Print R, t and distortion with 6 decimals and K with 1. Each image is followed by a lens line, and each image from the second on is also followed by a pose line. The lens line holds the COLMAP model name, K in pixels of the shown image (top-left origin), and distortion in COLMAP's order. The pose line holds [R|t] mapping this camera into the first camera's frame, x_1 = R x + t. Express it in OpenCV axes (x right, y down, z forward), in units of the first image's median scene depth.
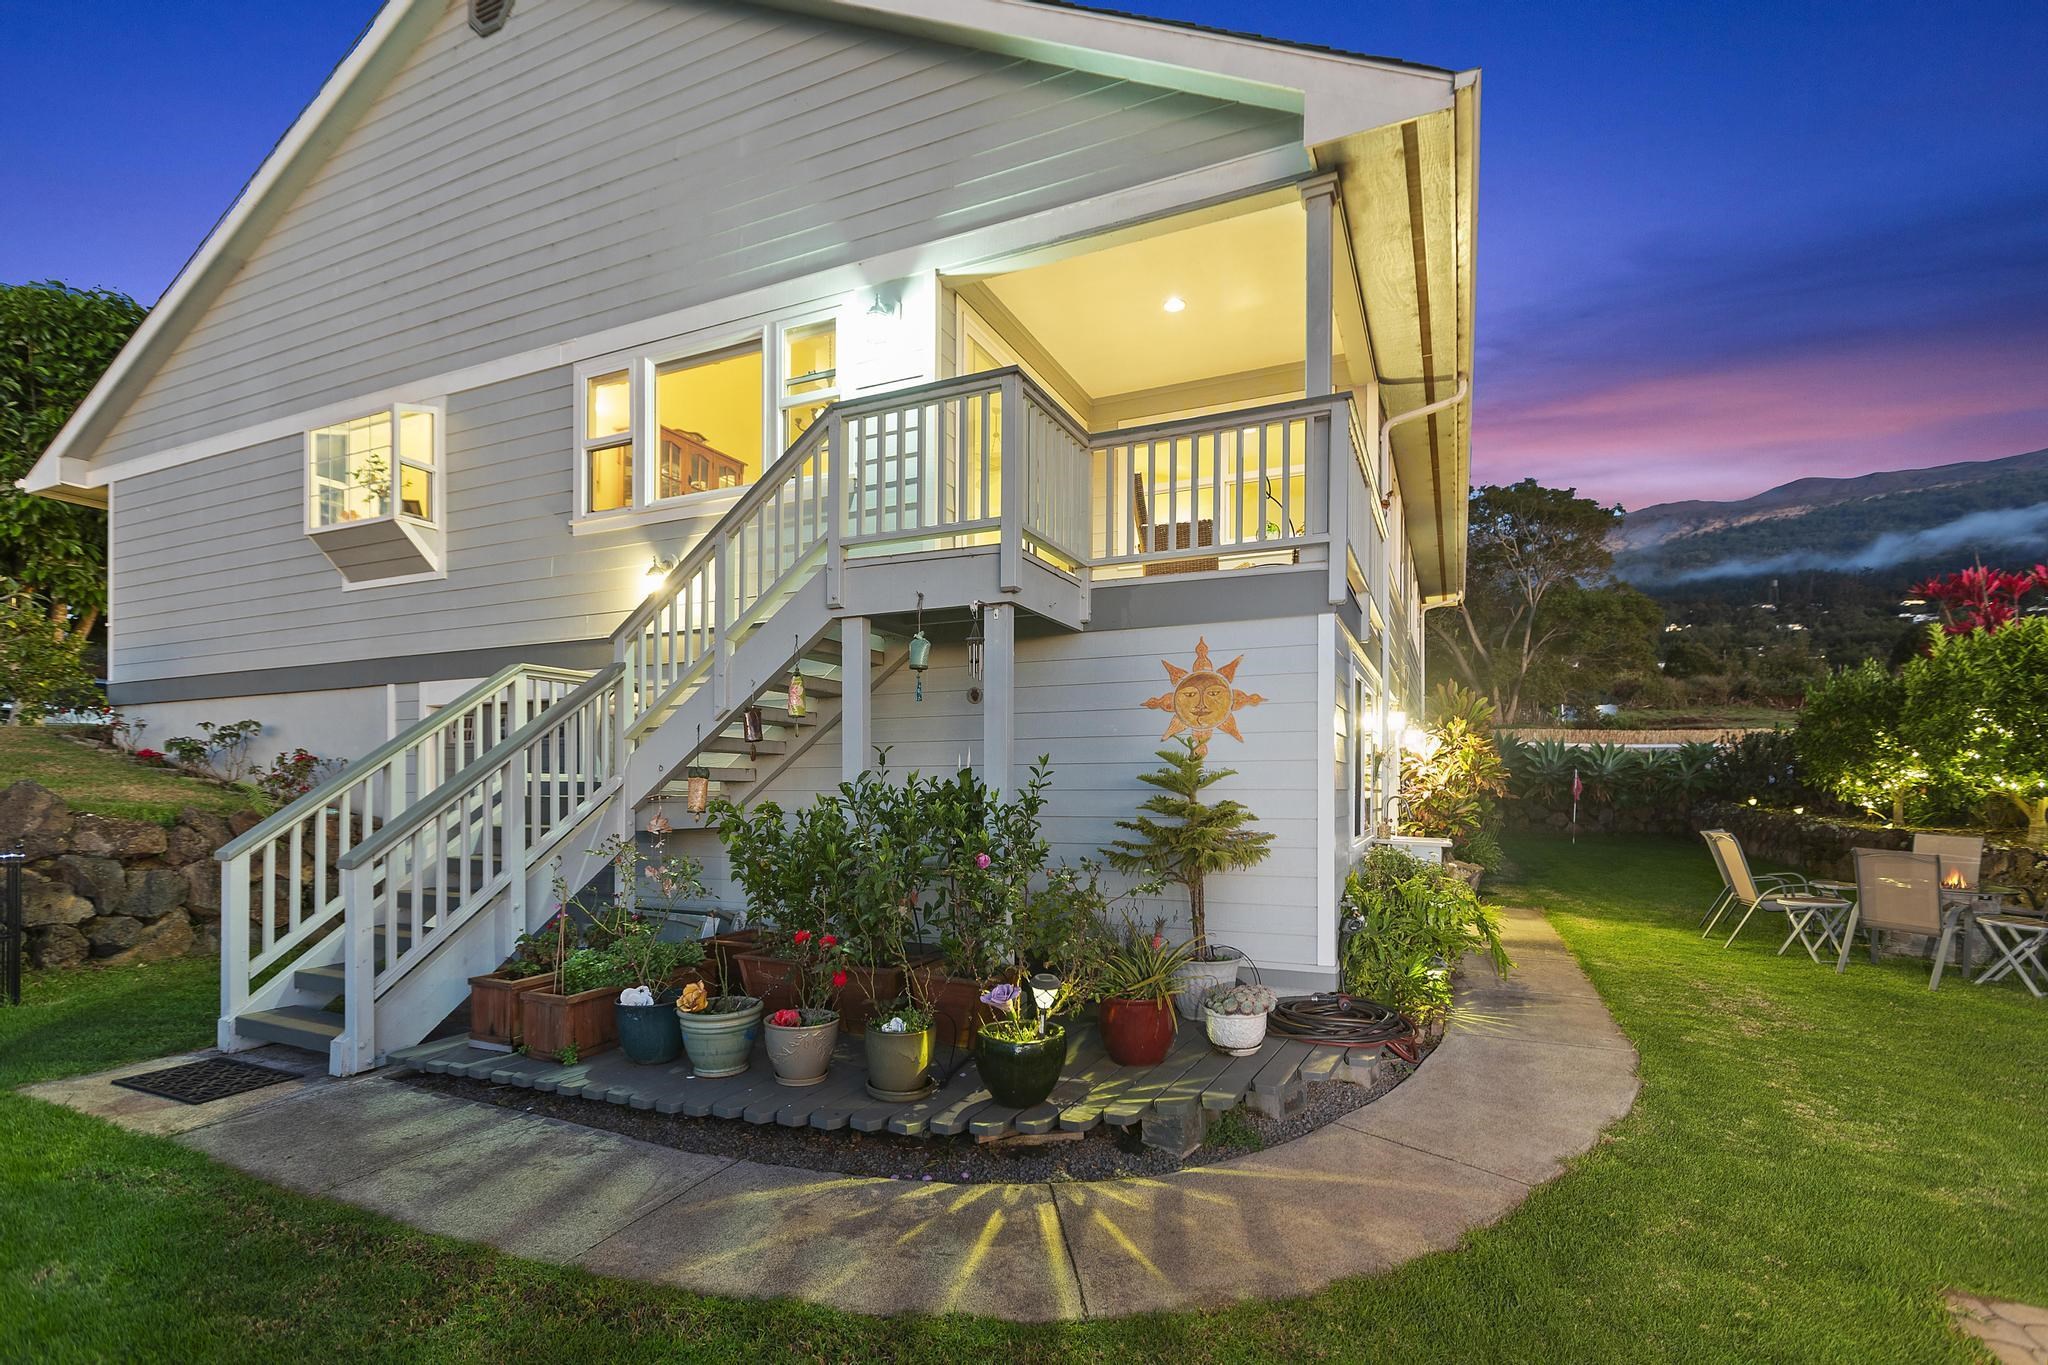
lens RADIAL K [[963.5, 0, 1017.8], [0, 963.5, 790.2], [0, 0, 1]] dist [0.016340, -0.000926]
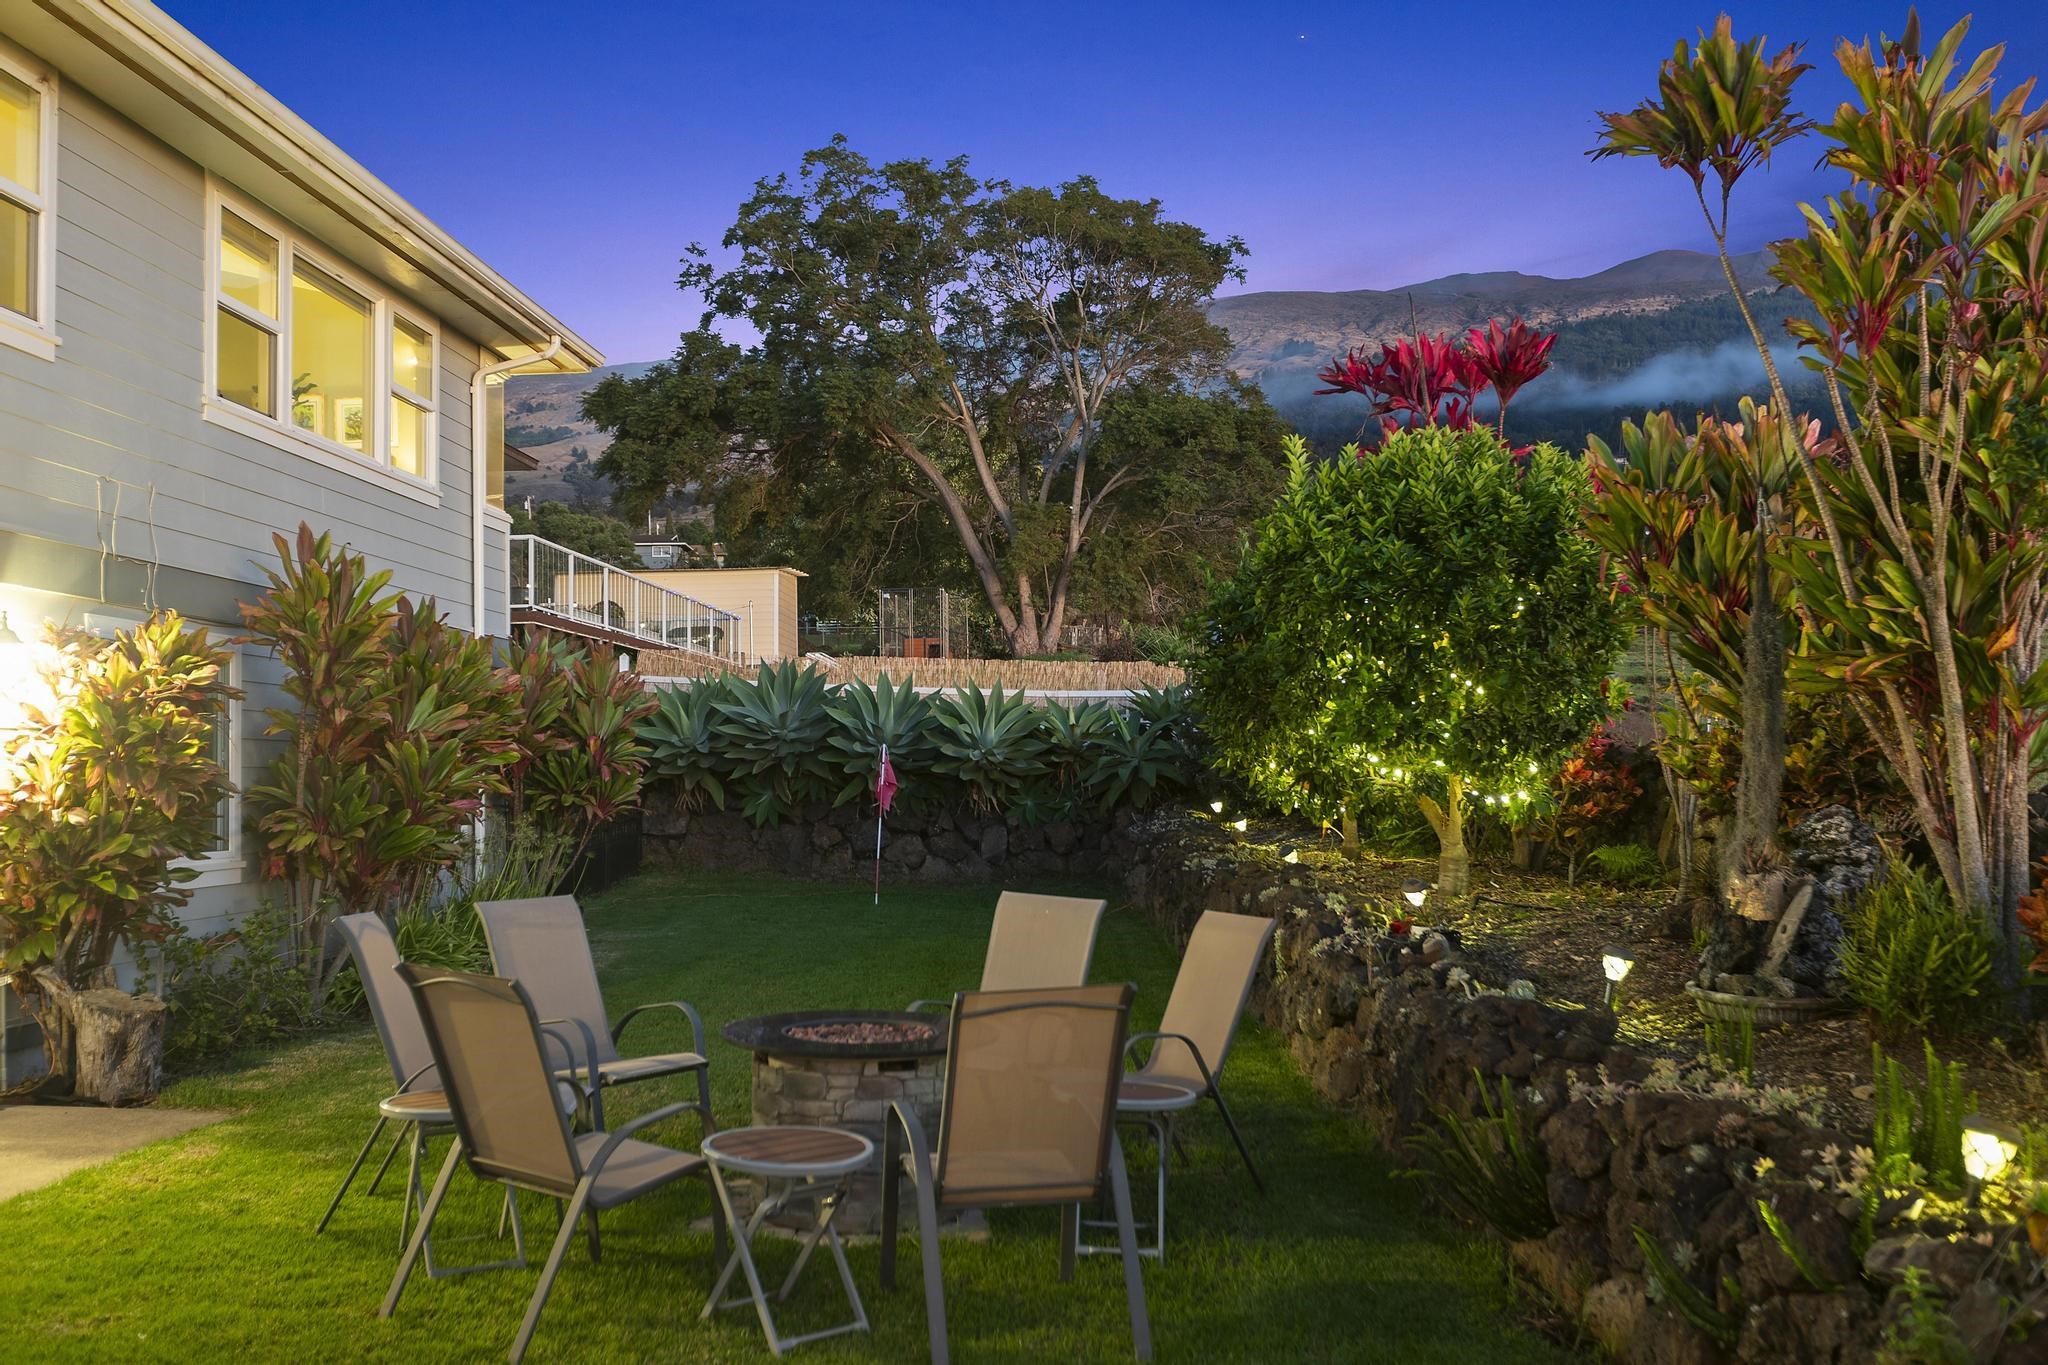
lens RADIAL K [[2038.4, 0, 1018.0], [0, 2038.4, 688.0], [0, 0, 1]] dist [0.000489, 0.000000]
pose [[0.930956, -0.001059, 0.365131, 0.241557], [0.020009, 0.998641, -0.048120, -0.000012], [-0.364584, 0.052104, 0.929712, 0.060832]]
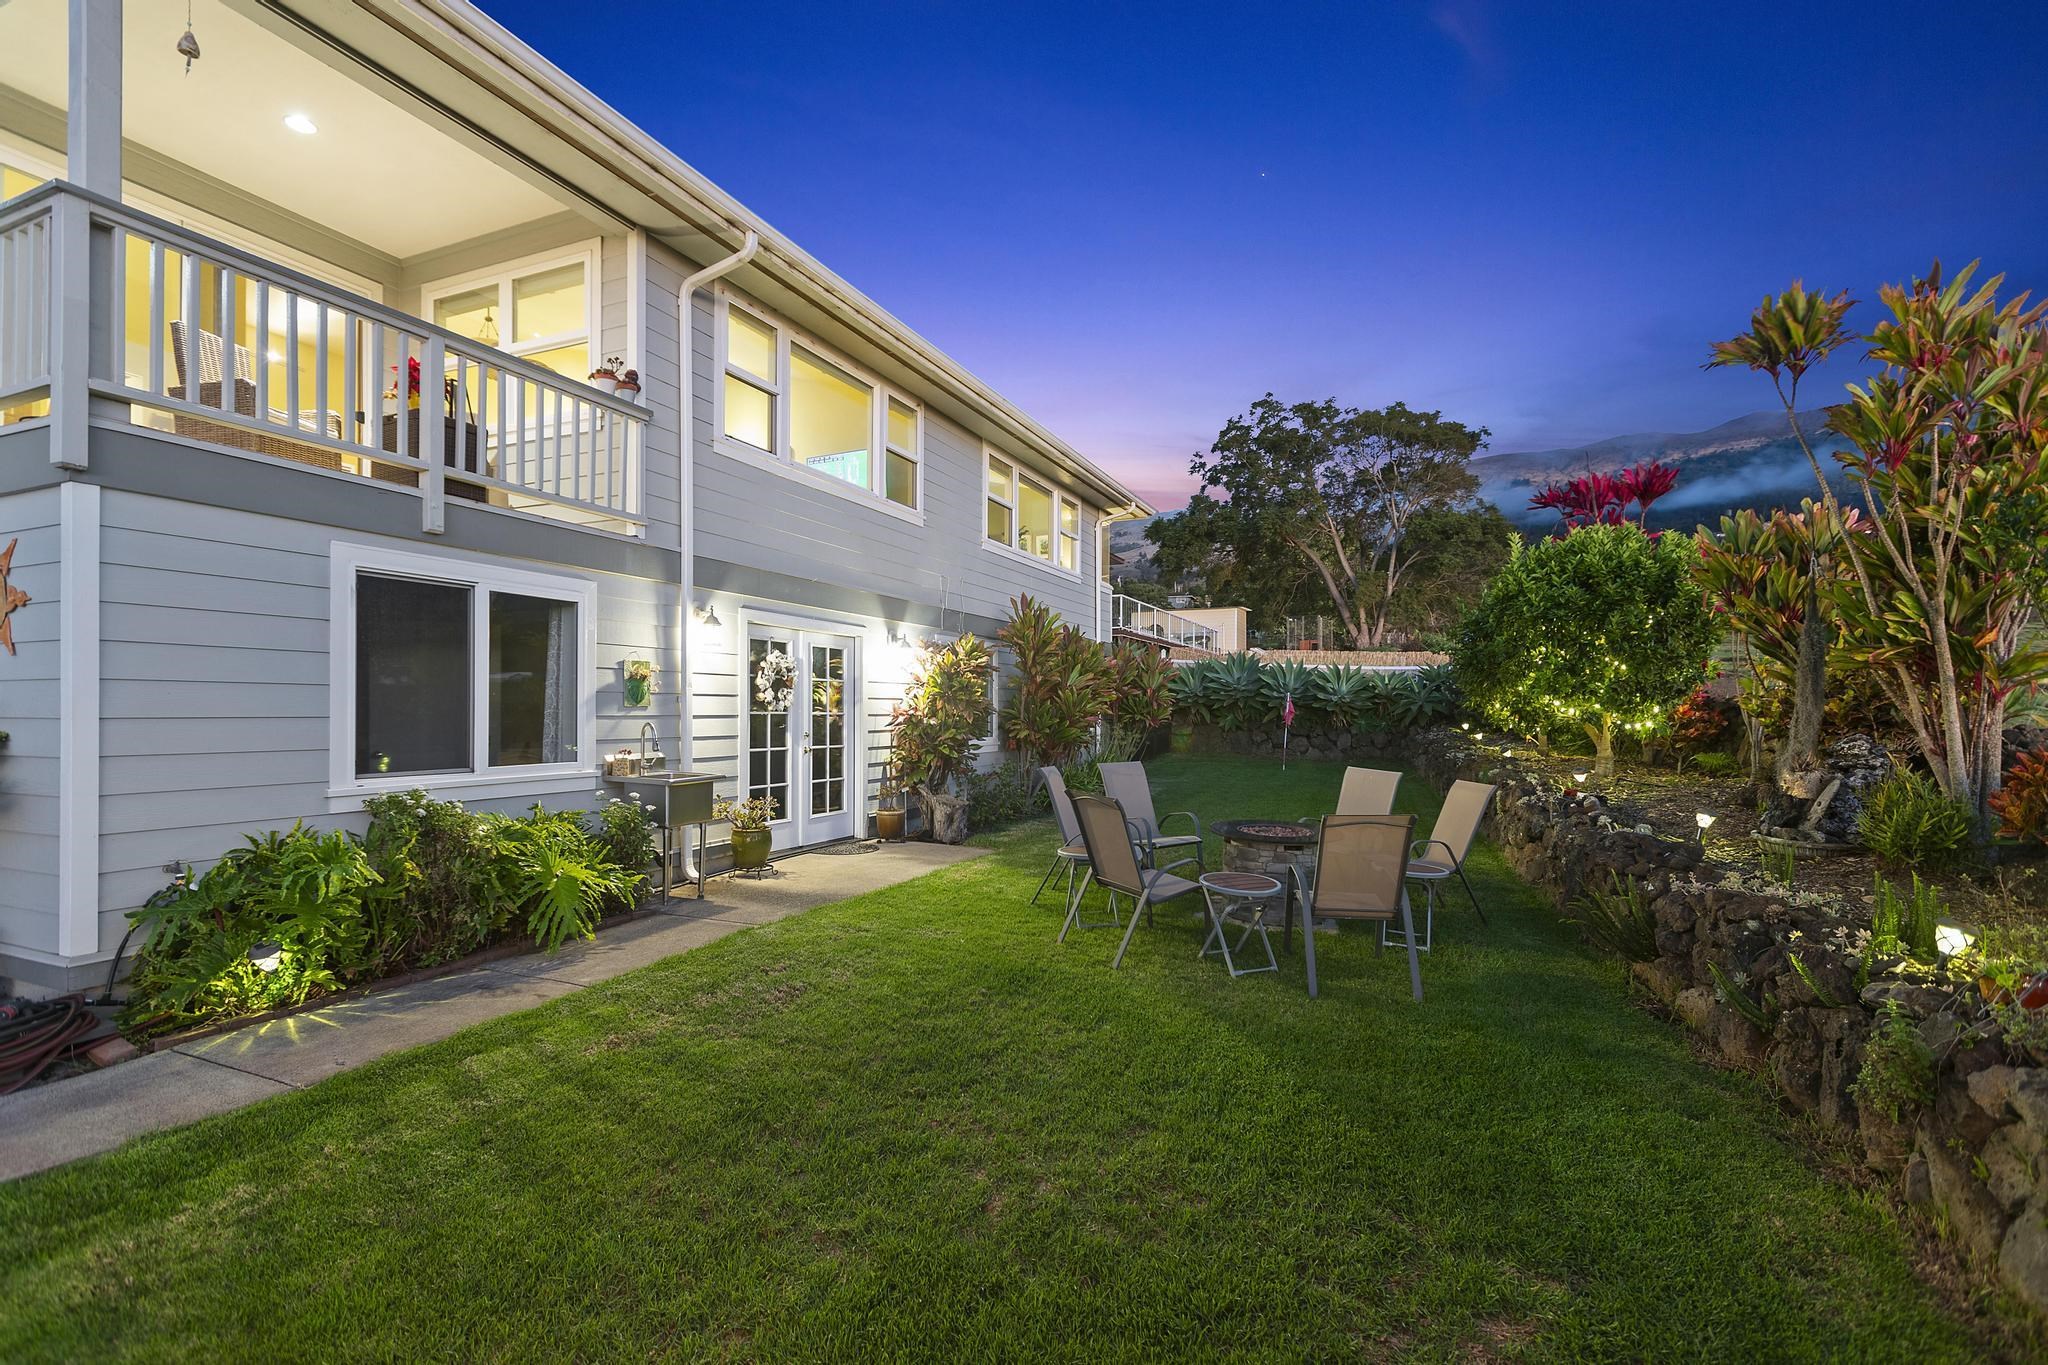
lens RADIAL K [[963.5, 0, 1023.0], [0, 963.5, 704.2], [0, 0, 1]] dist [0.016340, -0.000926]
pose [[0.999222, -0.002781, 0.039341, 0.239283], [0.003193, 0.999941, -0.010414, -0.000956], [-0.039310, 0.010532, 0.999172, 0.053275]]
